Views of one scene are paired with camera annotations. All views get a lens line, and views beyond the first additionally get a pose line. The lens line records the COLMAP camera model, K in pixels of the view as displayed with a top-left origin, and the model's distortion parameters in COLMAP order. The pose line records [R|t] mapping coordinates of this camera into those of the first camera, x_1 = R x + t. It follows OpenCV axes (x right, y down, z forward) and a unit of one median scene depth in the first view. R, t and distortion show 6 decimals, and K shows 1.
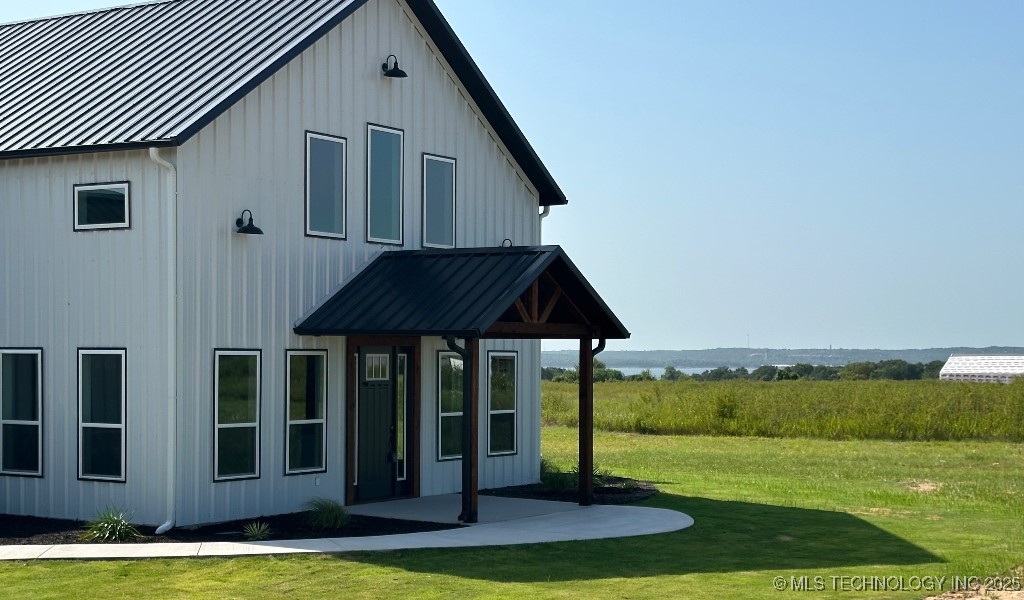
lens RADIAL K [[1698.1, 0, 513.0], [0, 1698.1, 375.0], [0, 0, 1]] dist [0.494407, 0.033450]
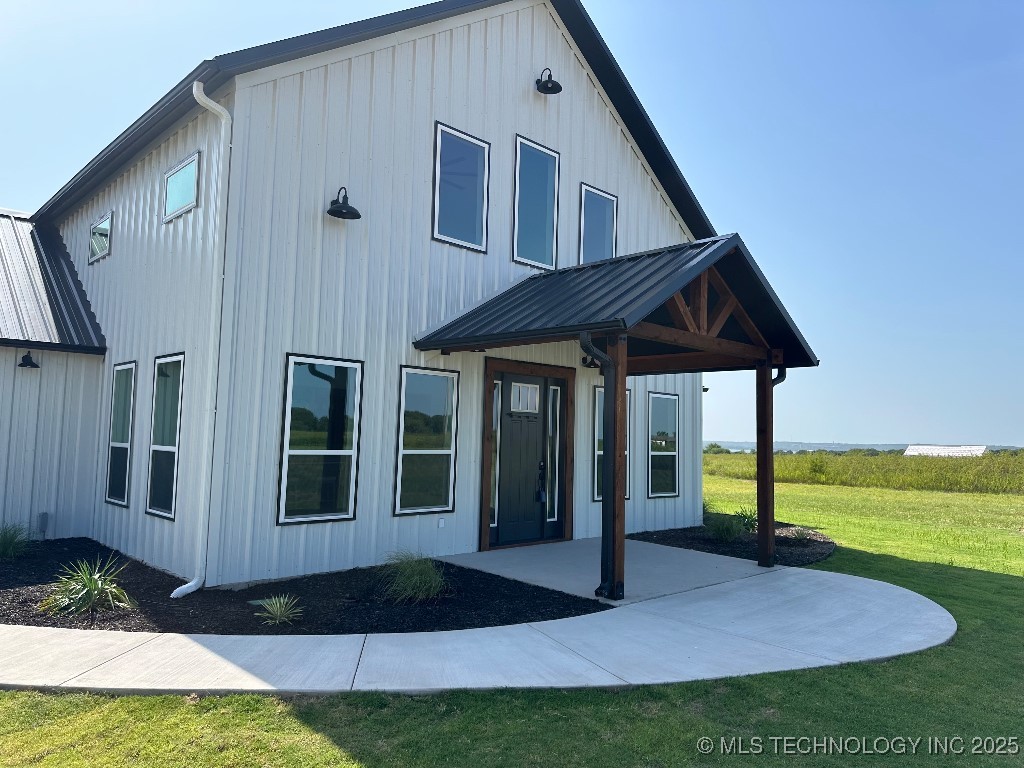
lens RADIAL K [[734.1, 0, 512.0], [0, 734.1, 384.0], [0, 0, 1]] dist [0.100322, -0.003265]
pose [[0.976671, 0.001518, -0.214737, -0.000337], [-0.020942, 0.995882, -0.088207, 0.023676], [0.213719, 0.090646, 0.972681, 0.616933]]
